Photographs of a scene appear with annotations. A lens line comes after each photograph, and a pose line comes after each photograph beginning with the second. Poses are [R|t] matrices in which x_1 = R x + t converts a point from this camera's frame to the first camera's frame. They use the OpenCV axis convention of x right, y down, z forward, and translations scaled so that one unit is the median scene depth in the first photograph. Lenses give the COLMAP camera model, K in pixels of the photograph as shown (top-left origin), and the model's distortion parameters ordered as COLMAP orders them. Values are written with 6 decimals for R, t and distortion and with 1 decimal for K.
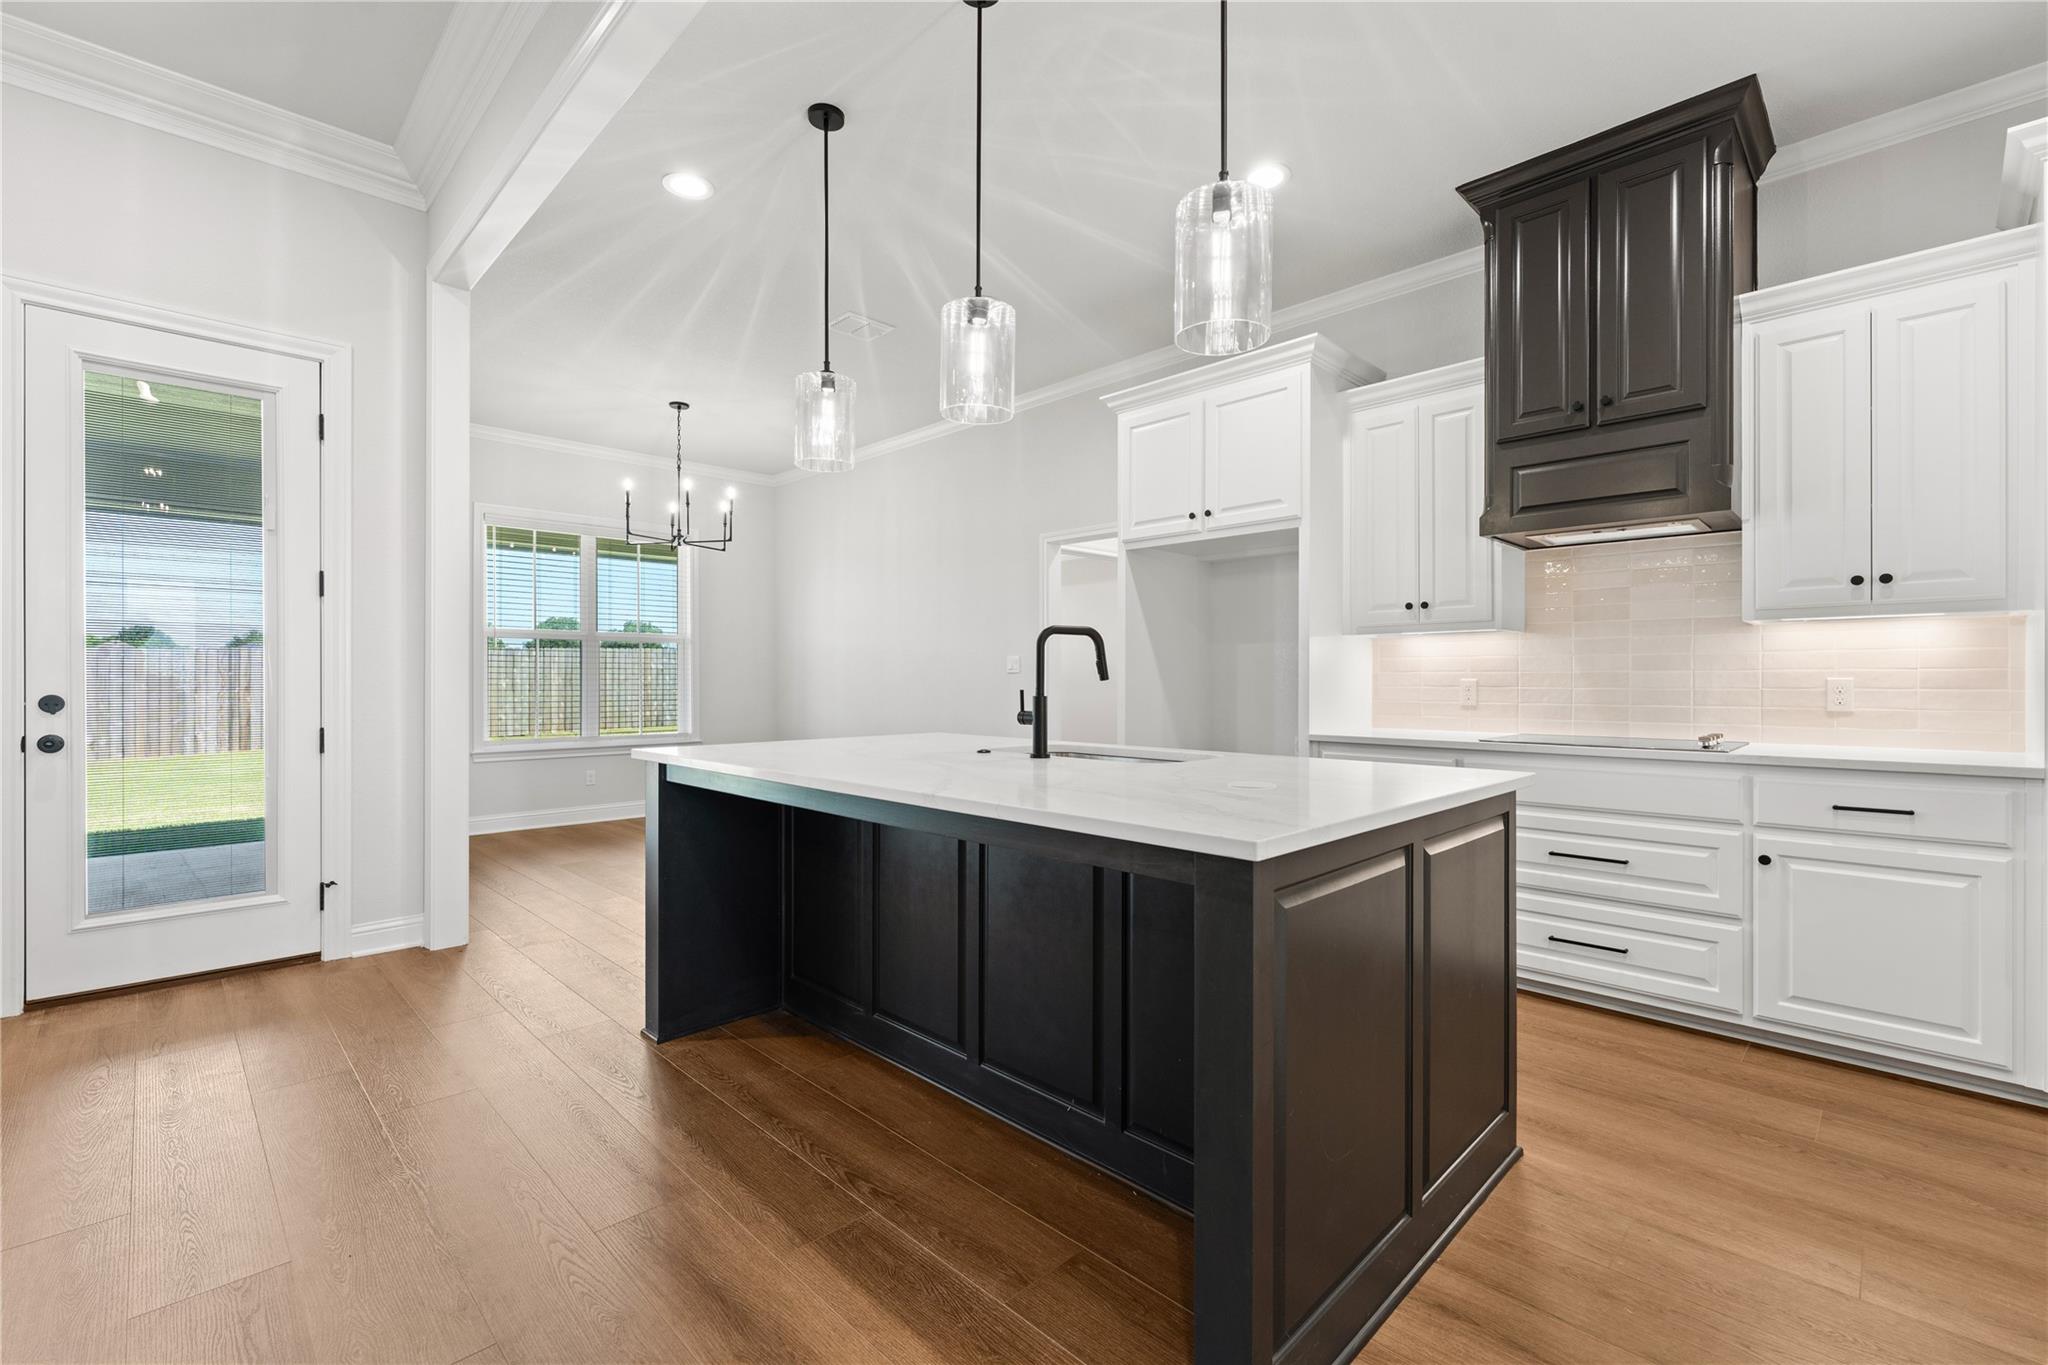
lens RADIAL K [[887.4, 0, 1024.7], [0, 887.4, 679.1], [0, 0, 1]] dist [-0.000073, -0.001081]
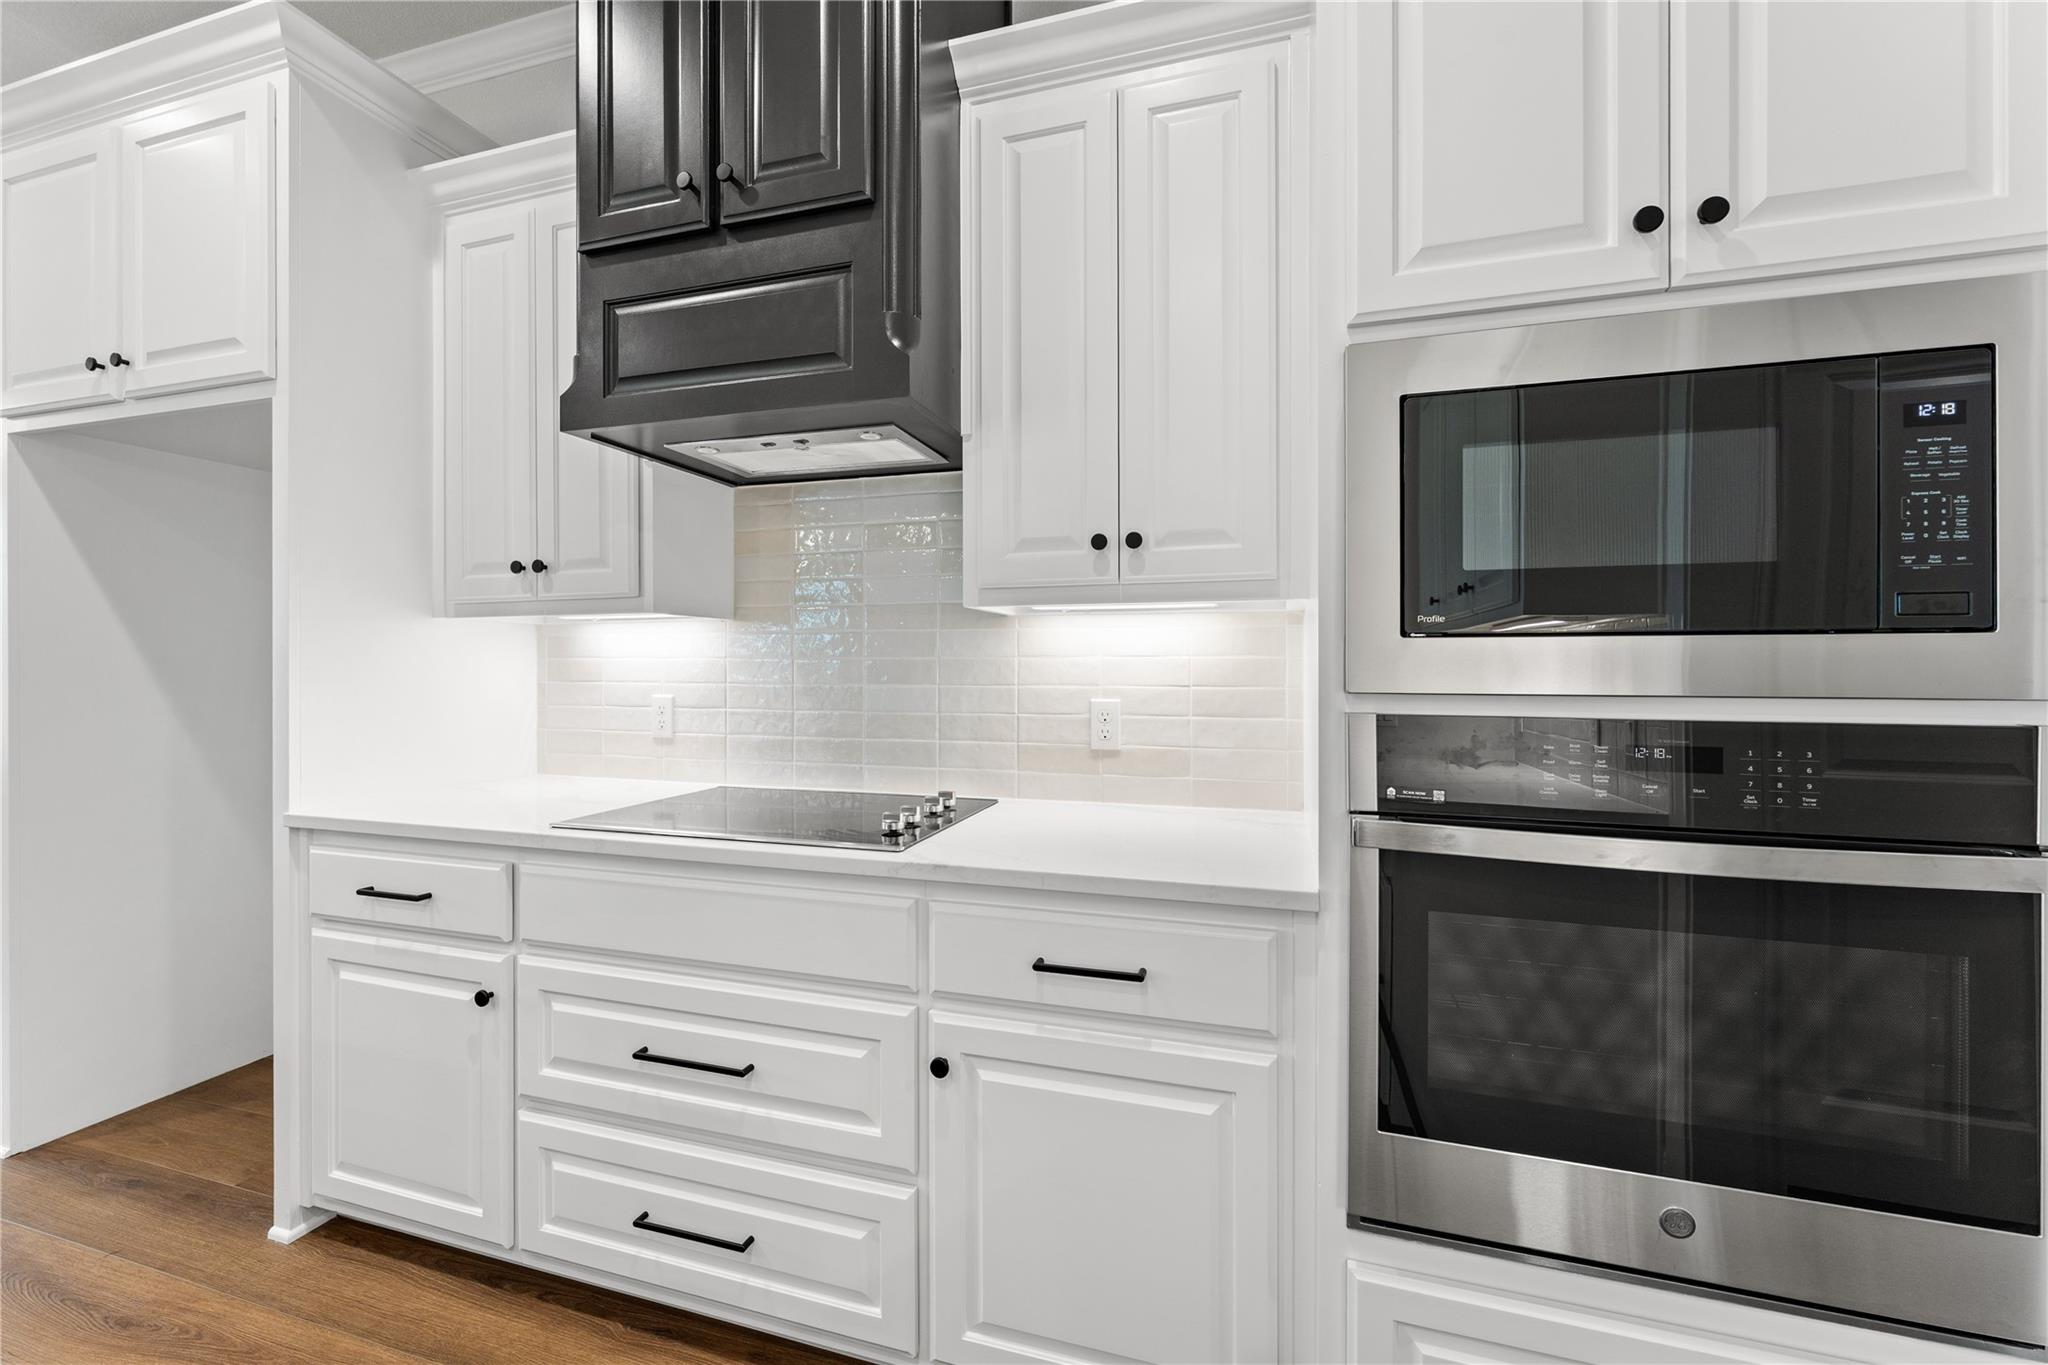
lens RADIAL K [[829.7, 0, 1024.7], [0, 829.7, 662.6], [0, 0, 1]] dist [0.000354, 0.000182]
pose [[0.880253, -0.001892, 0.474500, 0.574007], [0.000960, 0.999997, 0.002205, -0.029386], [-0.474503, -0.001486, 0.880252, 0.487254]]
